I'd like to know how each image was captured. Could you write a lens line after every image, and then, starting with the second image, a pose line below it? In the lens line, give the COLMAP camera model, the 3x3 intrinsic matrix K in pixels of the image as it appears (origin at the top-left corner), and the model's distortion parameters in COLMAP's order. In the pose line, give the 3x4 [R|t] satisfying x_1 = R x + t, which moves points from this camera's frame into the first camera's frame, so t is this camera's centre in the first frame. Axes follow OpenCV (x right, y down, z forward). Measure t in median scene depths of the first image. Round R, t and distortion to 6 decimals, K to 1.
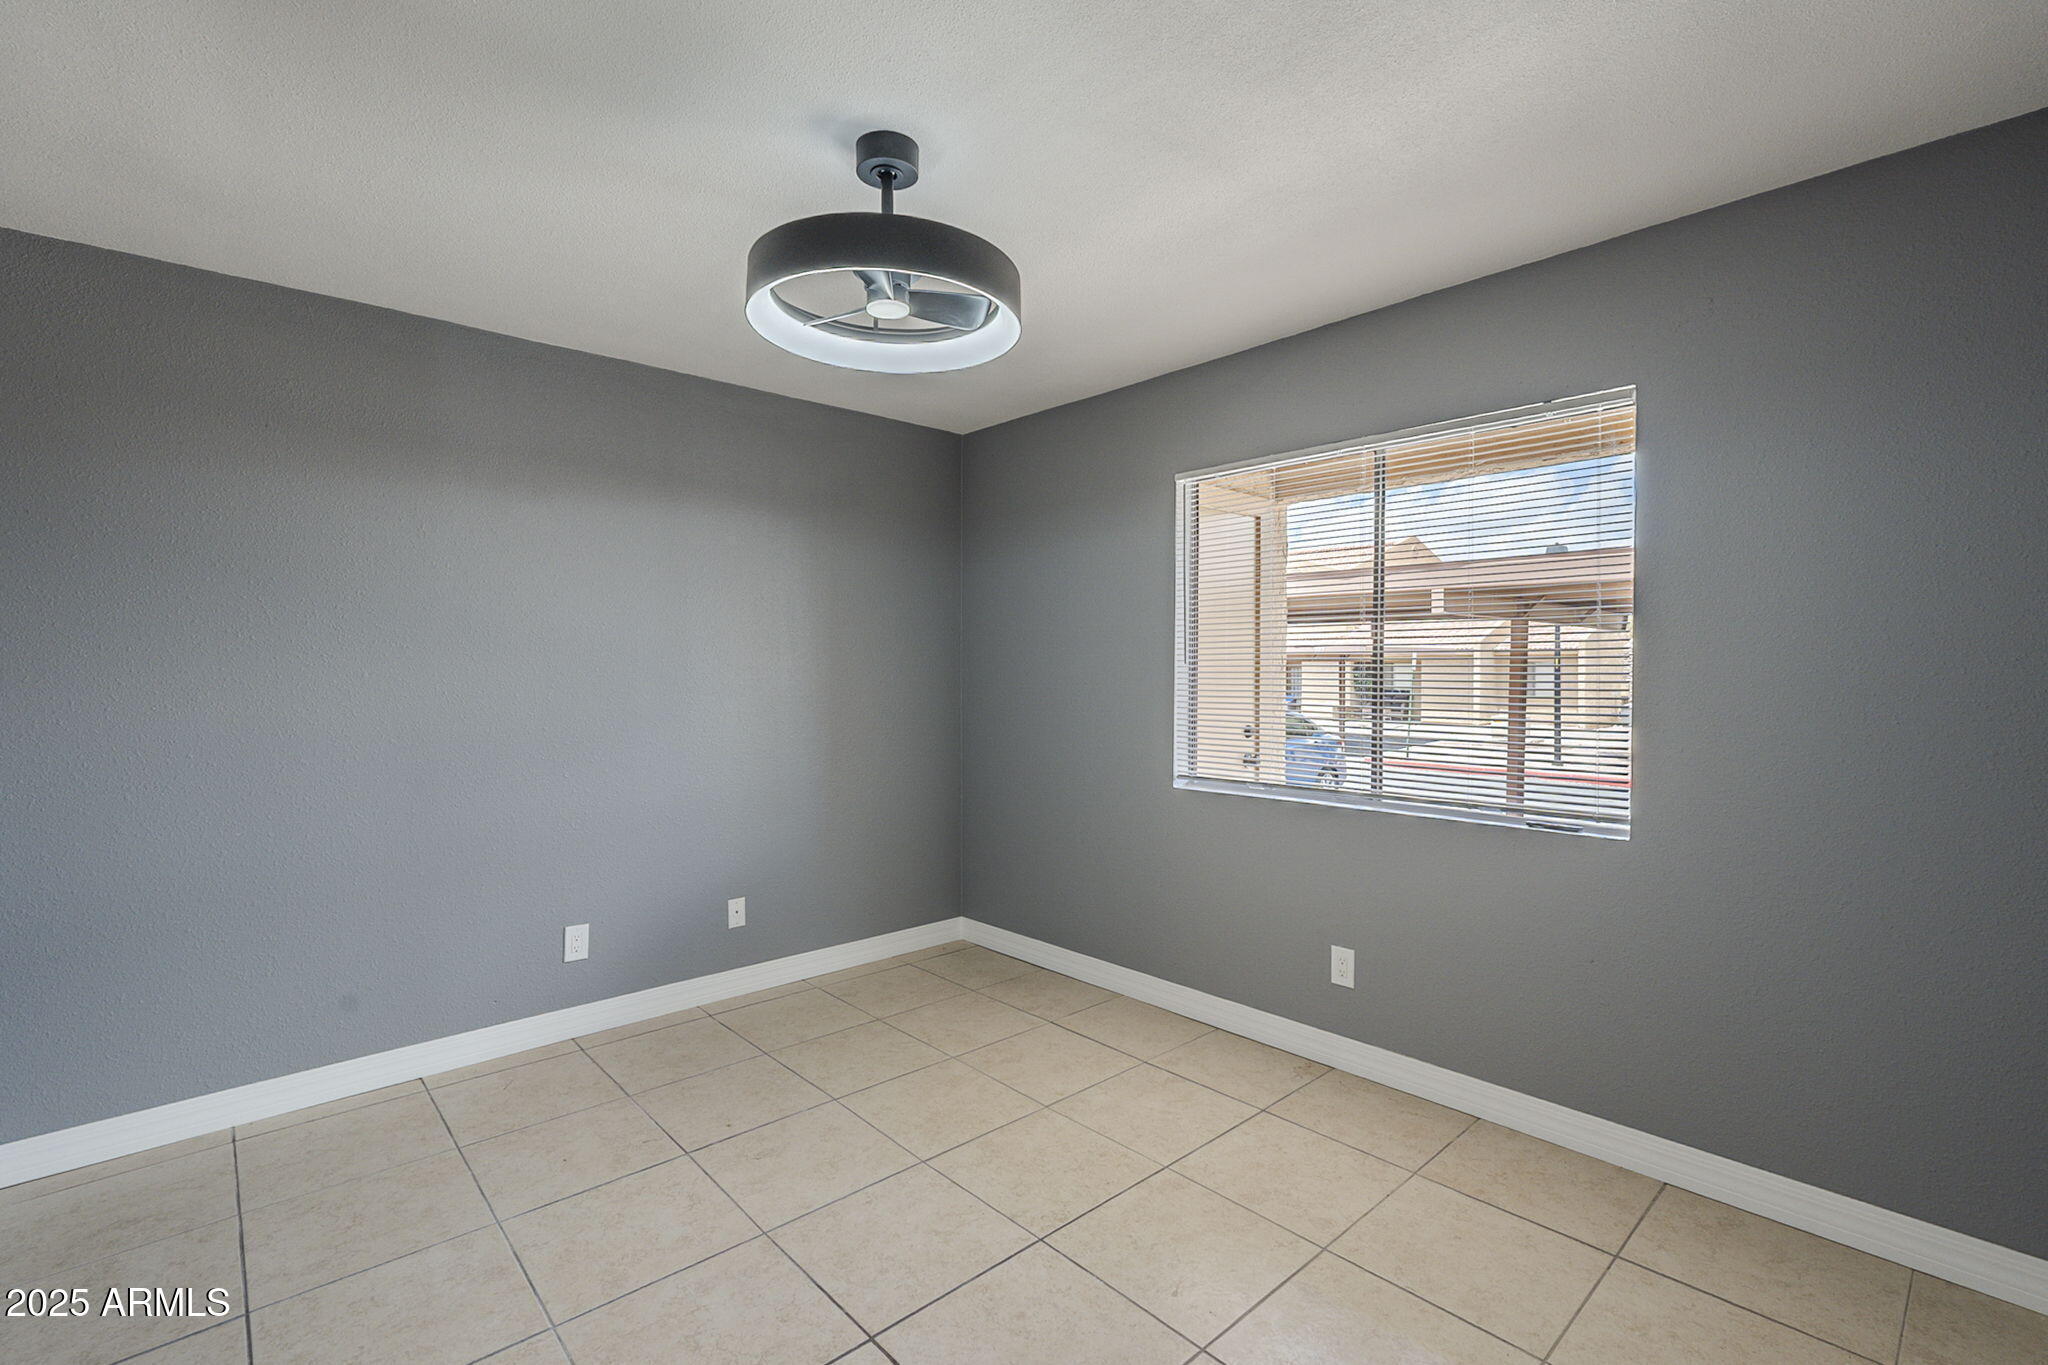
lens RADIAL K [[910.0, 0, 1038.8], [0, 910.0, 659.6], [0, 0, 1]] dist [-0.001260, 0.000171]
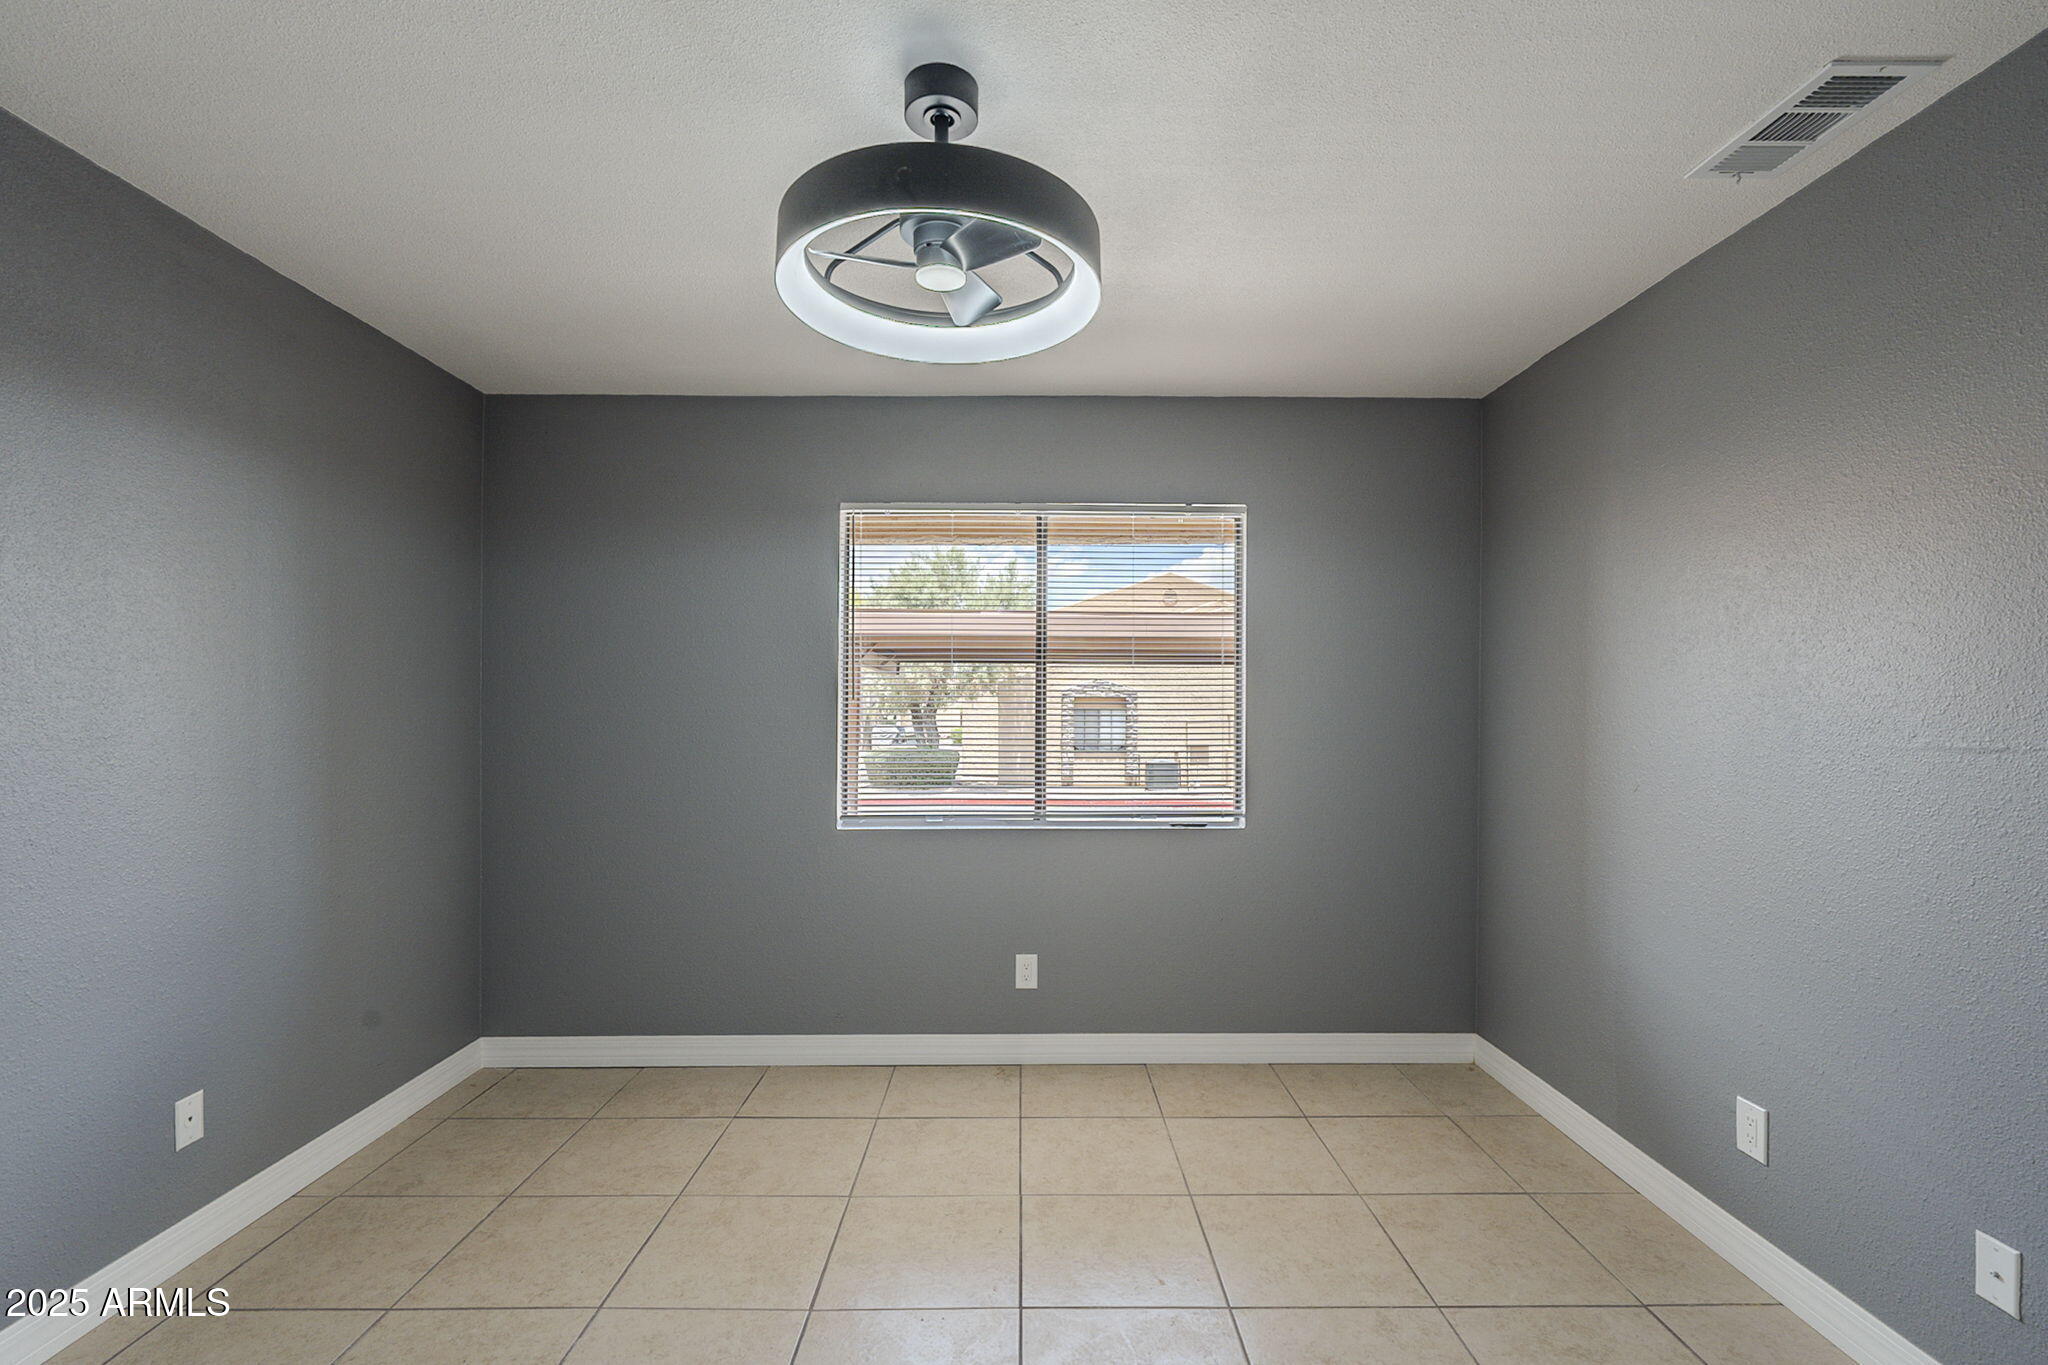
lens RADIAL K [[894.9, 0, 1030.6], [0, 894.9, 684.0], [0, 0, 1]] dist [-0.001357, 0.000205]
pose [[0.675962, 0.017903, 0.736719, -0.491769], [-0.006049, 0.999806, -0.018747, 0.005074], [-0.736911, 0.008216, 0.675939, 0.256510]]
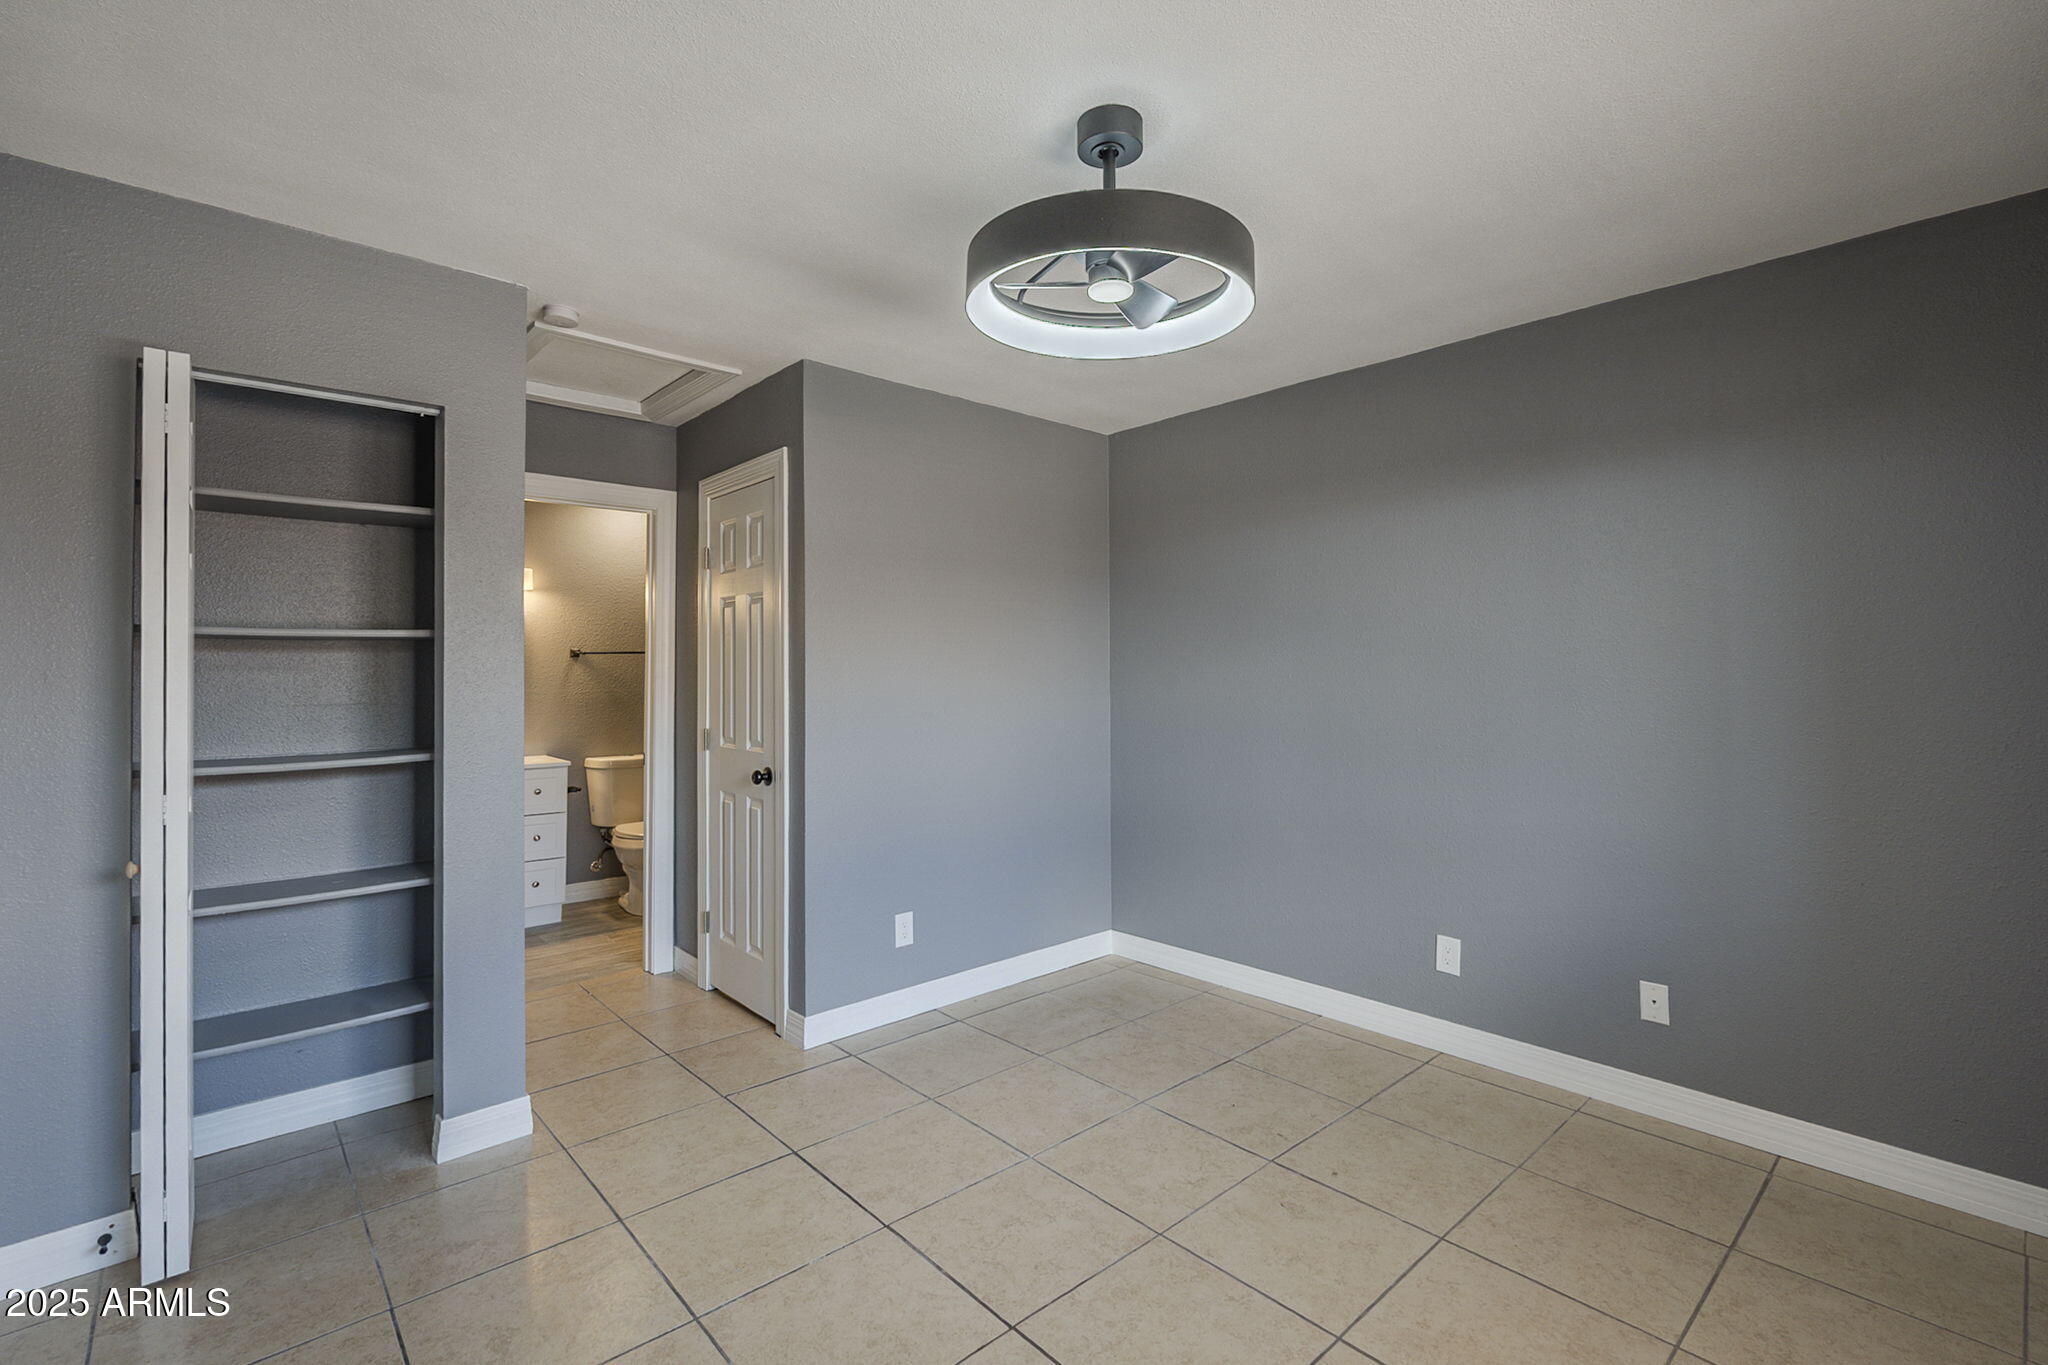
lens RADIAL K [[904.0, 0, 1062.2], [0, 904.0, 686.5], [0, 0, 1]] dist [0.002330, 0.000374]
pose [[0.002076, 0.004799, -0.999986, 0.492622], [0.008171, 0.999955, 0.004816, 0.019378], [0.999964, -0.008181, 0.002036, 0.648914]]
